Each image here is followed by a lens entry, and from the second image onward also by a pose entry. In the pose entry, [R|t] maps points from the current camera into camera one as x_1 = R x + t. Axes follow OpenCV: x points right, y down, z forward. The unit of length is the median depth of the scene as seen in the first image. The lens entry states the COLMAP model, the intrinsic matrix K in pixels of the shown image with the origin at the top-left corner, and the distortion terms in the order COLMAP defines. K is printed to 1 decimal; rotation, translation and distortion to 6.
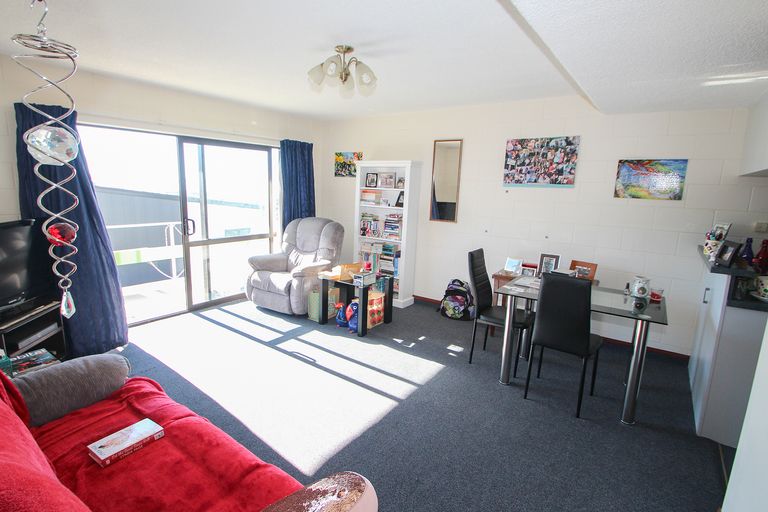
lens RADIAL K [[392.1, 0, 377.8], [0, 392.1, 259.1], [0, 0, 1]] dist [0.004644, 0.000501]
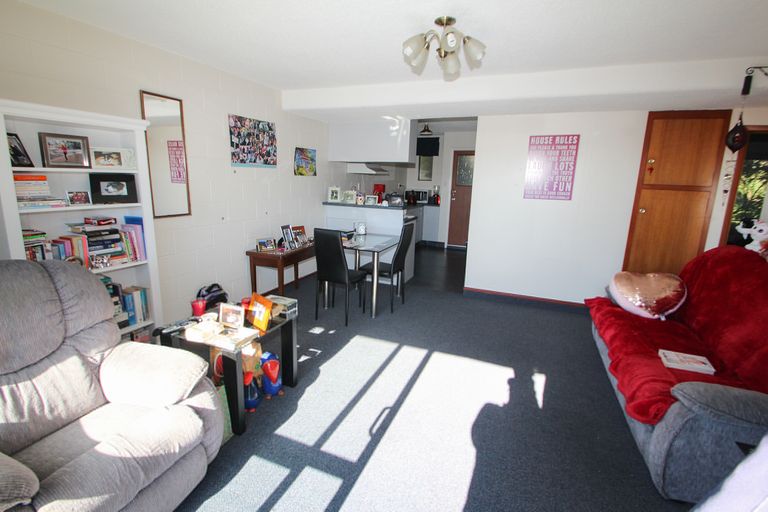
lens RADIAL K [[355.3, 0, 377.4], [0, 355.3, 251.6], [0, 0, 1]] dist [-0.002248, -0.000551]
pose [[-0.221147, -0.238926, 0.945520, -0.630334], [0.145311, 0.950630, 0.274203, -0.187741], [-0.964354, 0.198034, -0.175510, 0.928610]]
